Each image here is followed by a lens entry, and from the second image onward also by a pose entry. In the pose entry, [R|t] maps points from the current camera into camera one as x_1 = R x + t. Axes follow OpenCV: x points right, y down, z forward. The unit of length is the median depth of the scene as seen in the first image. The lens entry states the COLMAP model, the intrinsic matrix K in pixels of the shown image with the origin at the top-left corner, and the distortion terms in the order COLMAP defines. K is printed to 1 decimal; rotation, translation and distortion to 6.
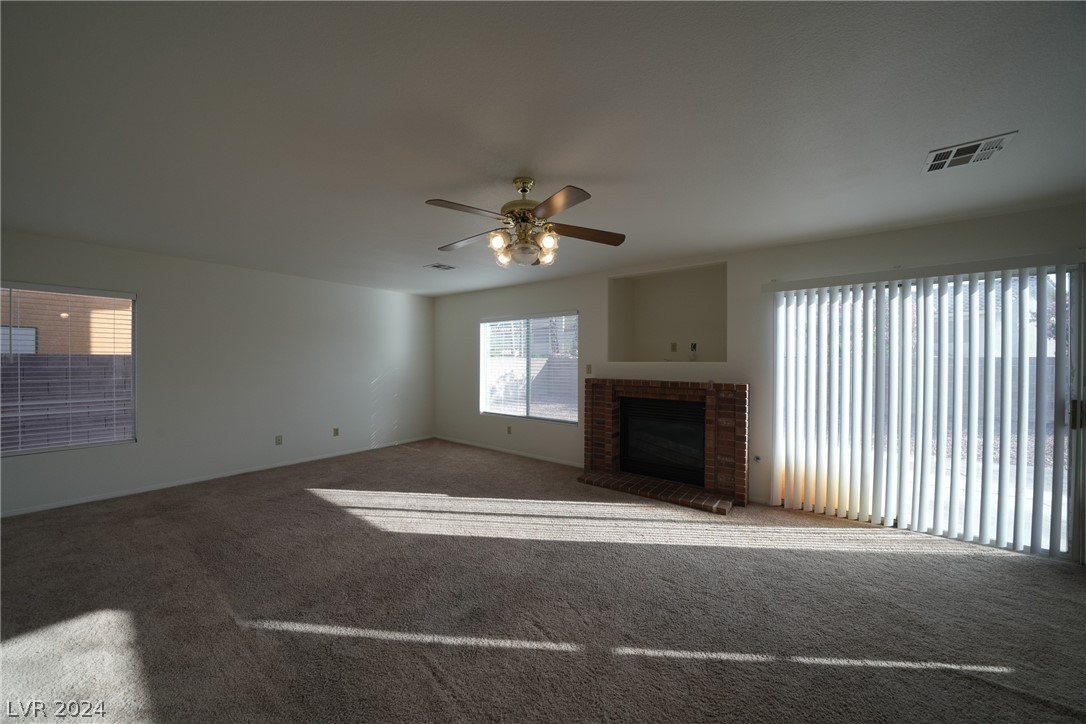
lens RADIAL K [[380.3, 0, 539.0], [0, 380.3, 364.5], [0, 0, 1]] dist [-0.017077, -0.000032]
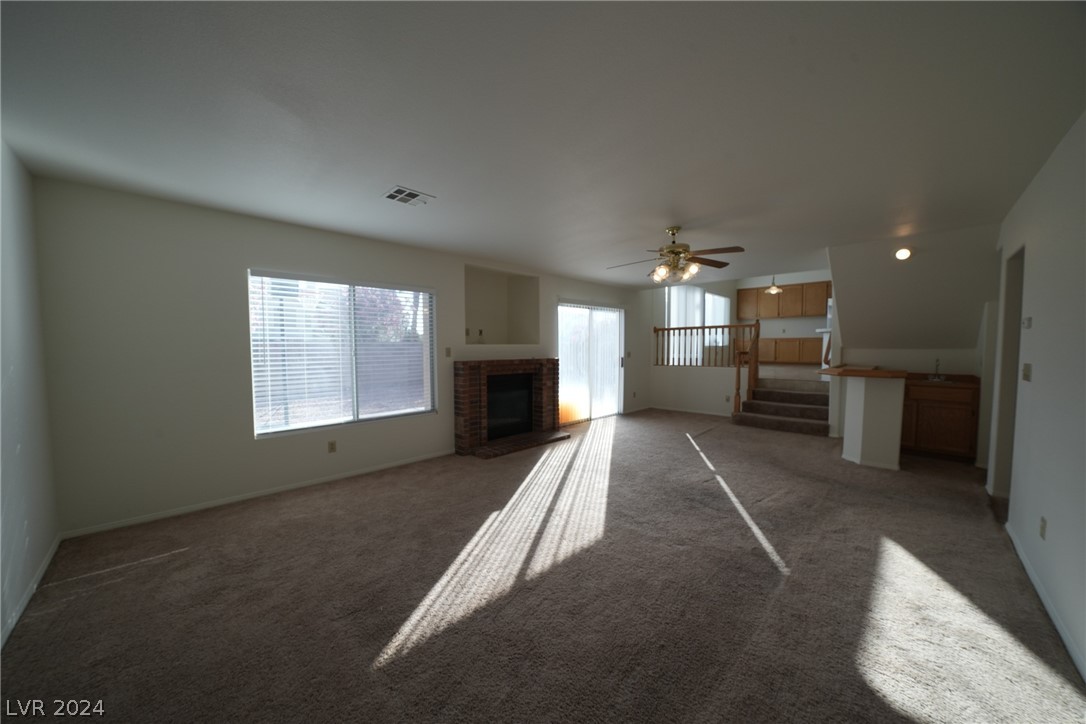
lens RADIAL K [[380.3, 0, 539.0], [0, 380.3, 364.5], [0, 0, 1]] dist [-0.017077, -0.000032]
pose [[0.130475, -0.053081, 0.990030, -0.979323], [0.011806, 0.998578, 0.051983, -0.005384], [-0.991381, 0.004906, 0.130916, 0.783473]]
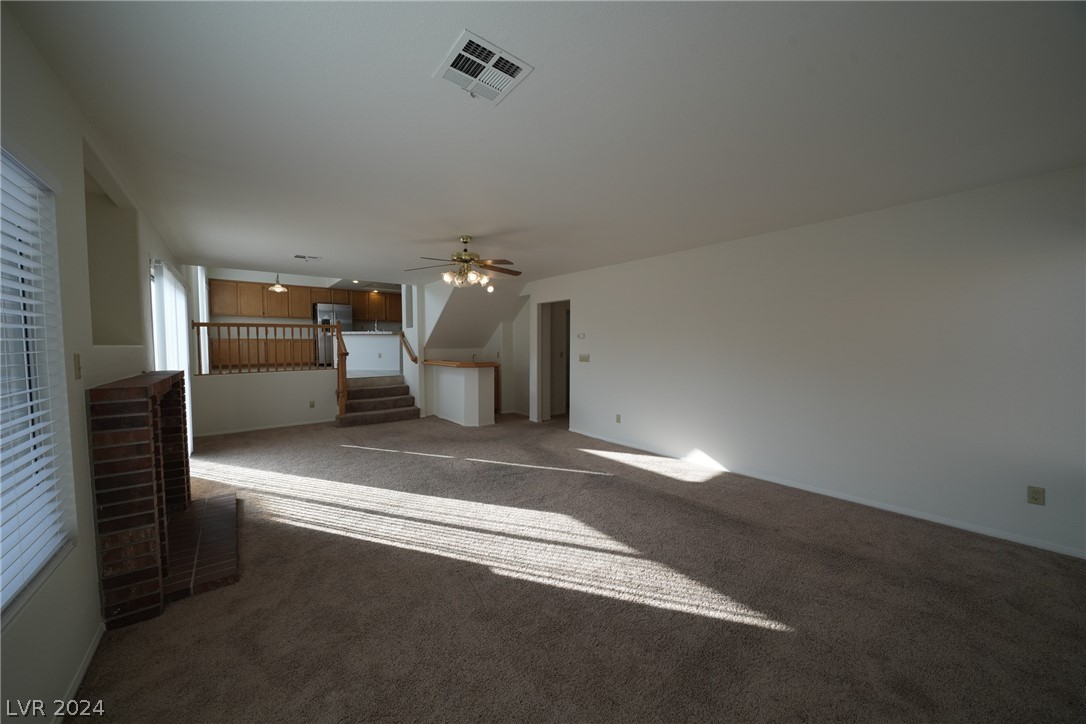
lens RADIAL K [[380.3, 0, 539.0], [0, 380.3, 364.5], [0, 0, 1]] dist [-0.017077, -0.000032]
pose [[-0.973217, -0.015527, 0.229362, -0.431613], [-0.002542, 0.998382, 0.056803, -0.009558], [-0.229873, 0.054699, -0.971682, 1.500274]]
